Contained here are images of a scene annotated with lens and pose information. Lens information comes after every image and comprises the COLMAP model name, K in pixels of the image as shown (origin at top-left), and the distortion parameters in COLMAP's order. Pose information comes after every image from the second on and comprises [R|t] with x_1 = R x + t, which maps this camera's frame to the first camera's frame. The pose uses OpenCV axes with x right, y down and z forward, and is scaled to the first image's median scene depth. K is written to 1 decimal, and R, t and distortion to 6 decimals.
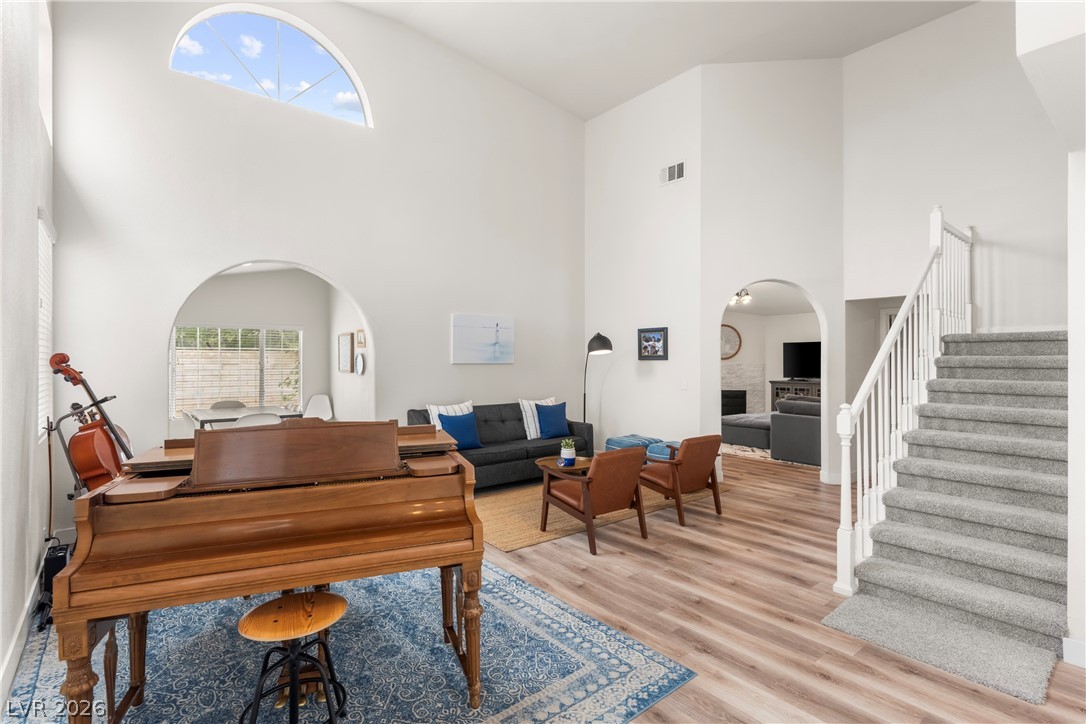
lens RADIAL K [[514.9, 0, 542.0], [0, 514.9, 359.3], [0, 0, 1]] dist [0.000101, 0.000725]
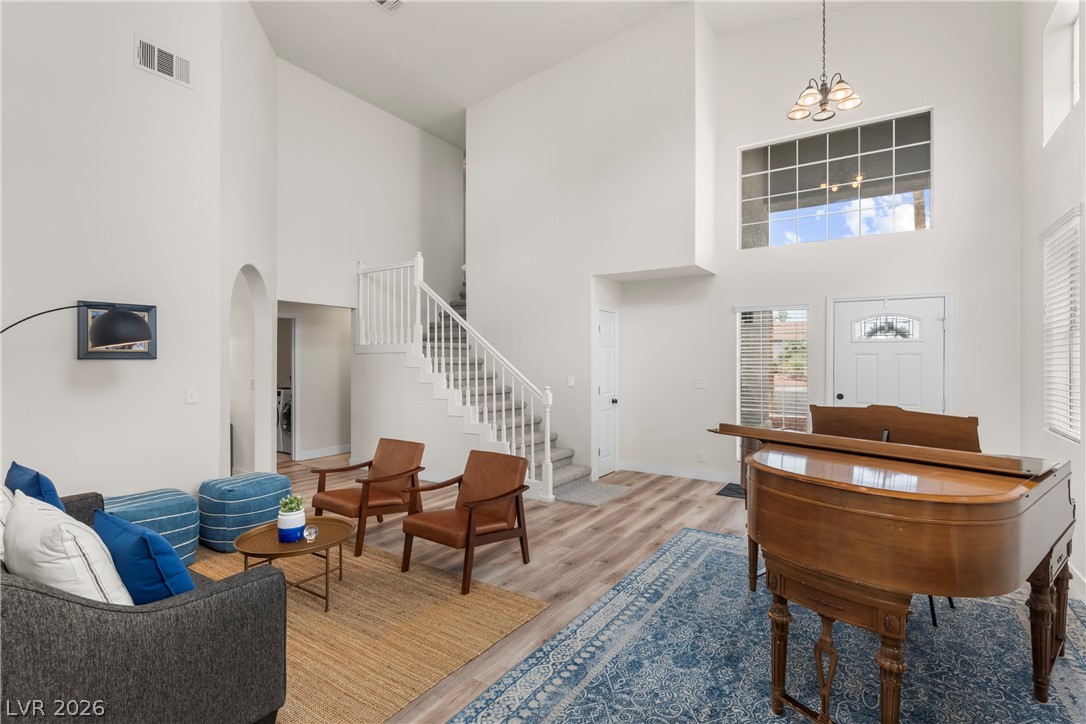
lens RADIAL K [[508.3, 0, 551.9], [0, 508.3, 362.0], [0, 0, 1]] dist [0.003364, 0.000492]
pose [[-0.293736, -0.004289, 0.955877, -1.016565], [-0.001419, 0.999991, 0.004051, 0.002500], [-0.955886, -0.000166, -0.293739, 1.542066]]
